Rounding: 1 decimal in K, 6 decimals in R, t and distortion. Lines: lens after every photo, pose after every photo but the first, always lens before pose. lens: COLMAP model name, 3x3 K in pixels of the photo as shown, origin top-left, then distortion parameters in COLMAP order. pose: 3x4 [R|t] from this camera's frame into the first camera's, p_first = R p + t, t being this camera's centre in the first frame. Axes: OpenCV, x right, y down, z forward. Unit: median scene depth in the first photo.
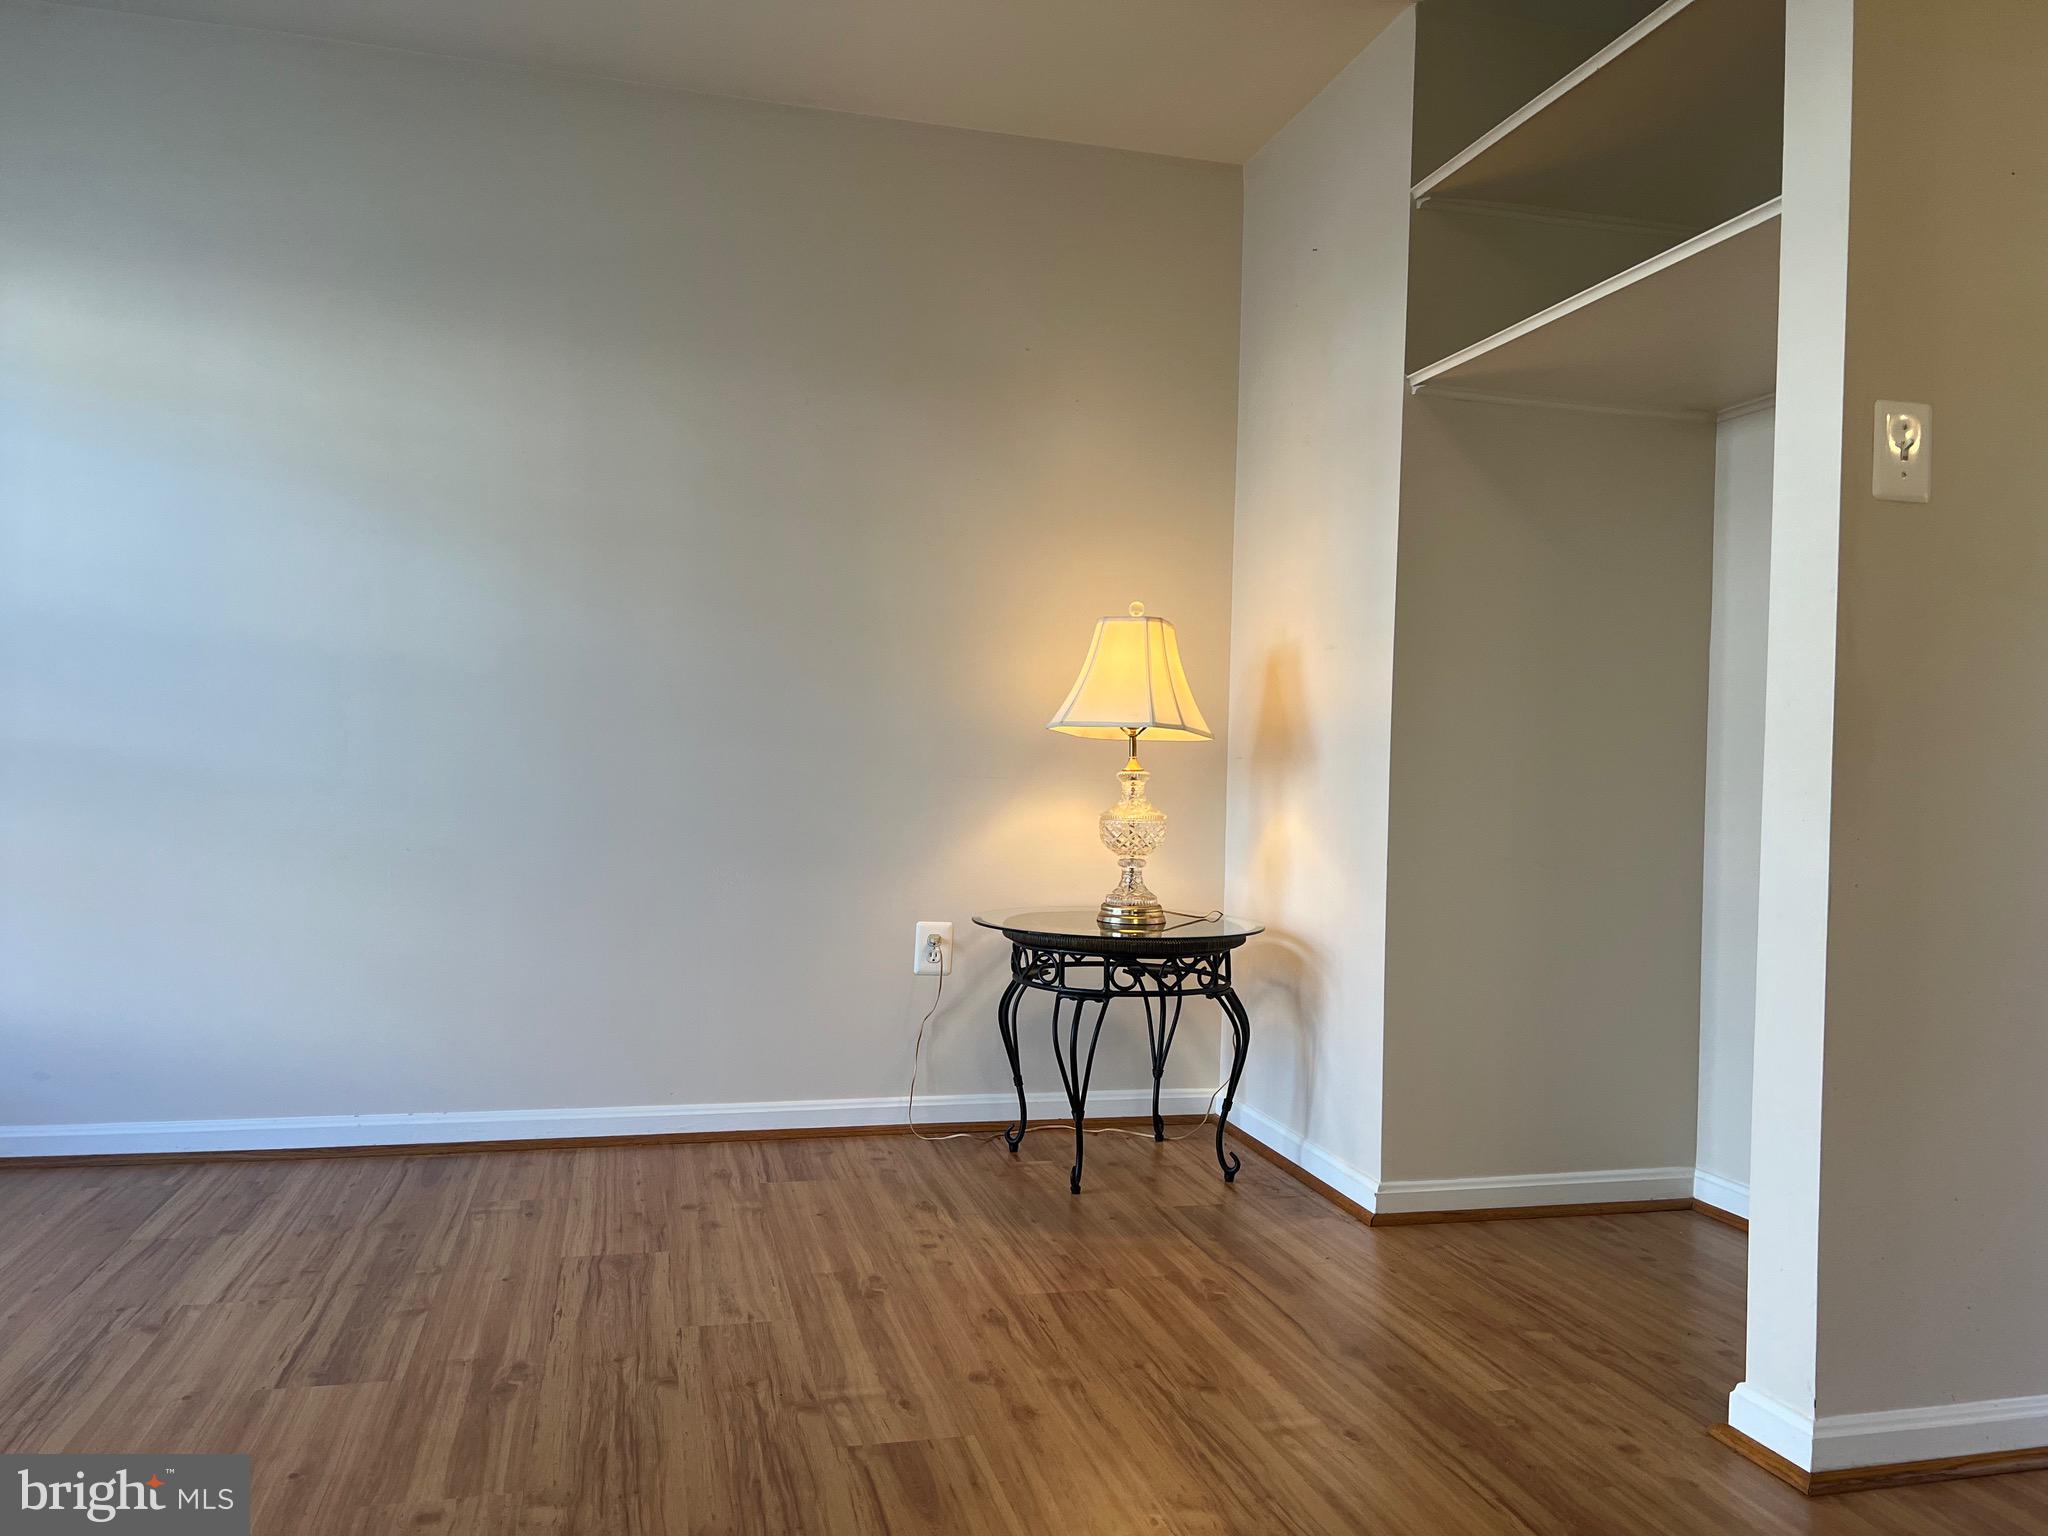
lens RADIAL K [[1549.9, 0, 1034.8], [0, 1549.9, 768.8], [0, 0, 1]] dist [0.056897, -0.075127]
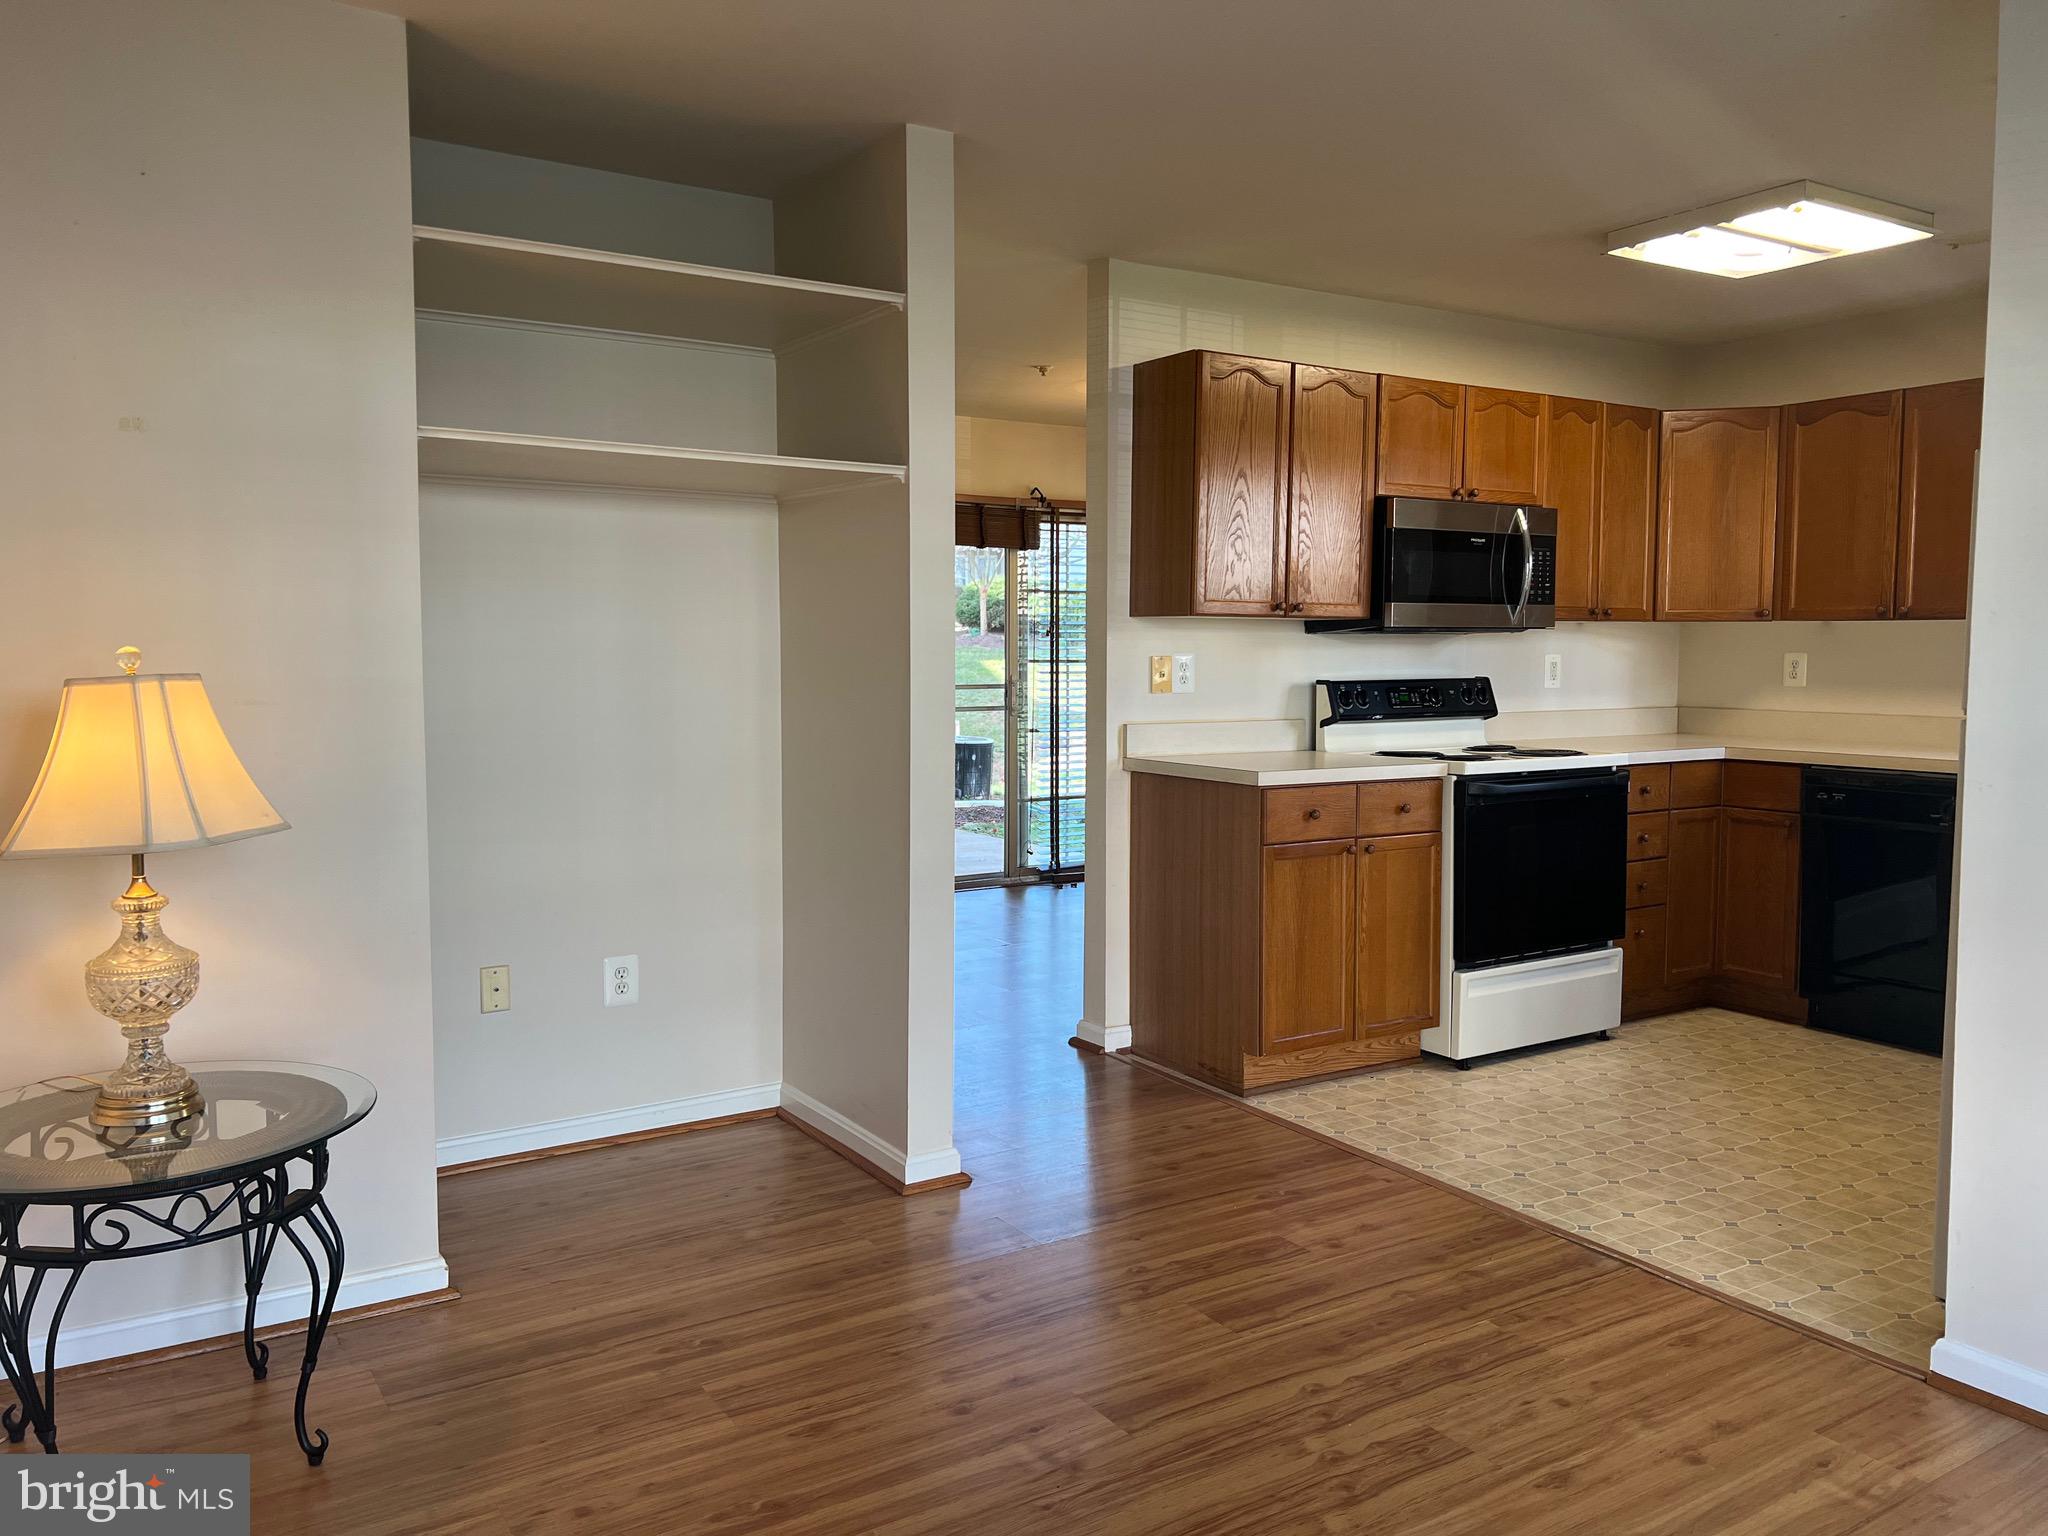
lens RADIAL K [[1549.9, 0, 1034.8], [0, 1549.9, 768.8], [0, 0, 1]] dist [0.056897, -0.075127]
pose [[-0.315532, -0.102028, 0.943414, -1.028787], [-0.009702, 0.994498, 0.104307, -0.191269], [-0.948865, 0.023760, -0.314786, 1.220629]]
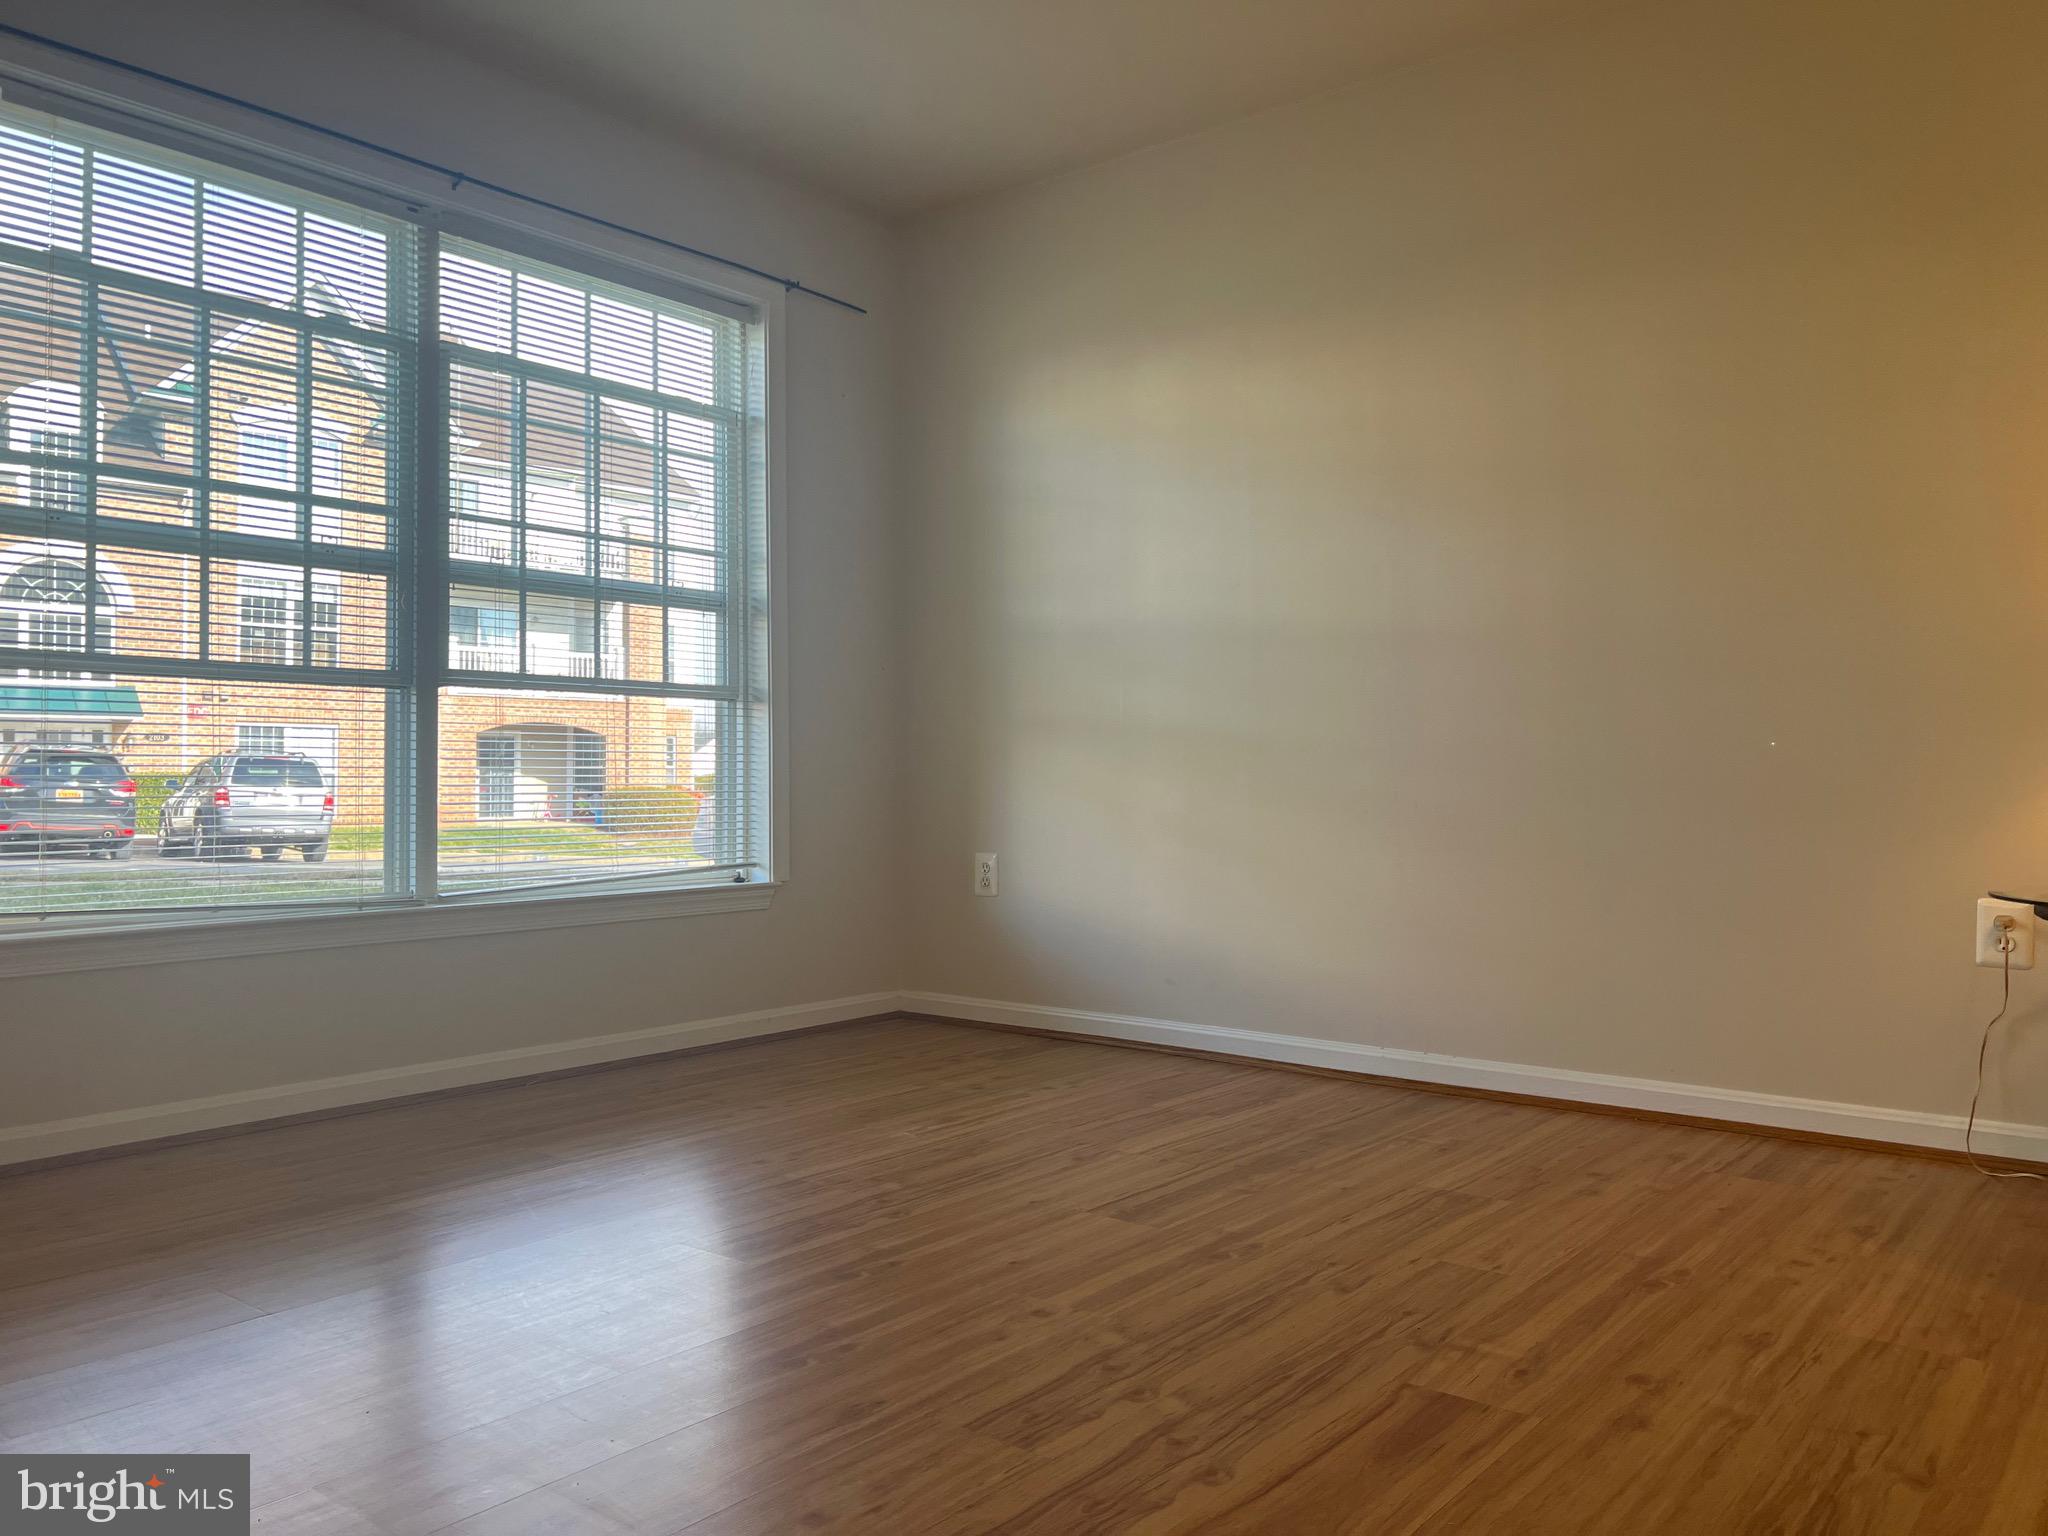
lens RADIAL K [[1530.6, 0, 1024.0], [0, 1530.6, 768.0], [0, 0, 1]] dist [0.000222, 0.003692]
pose [[0.592806, -0.031331, -0.804736, 0.415439], [0.014850, 0.999498, -0.027974, 0.073288], [0.805209, 0.004633, 0.592974, 0.225632]]
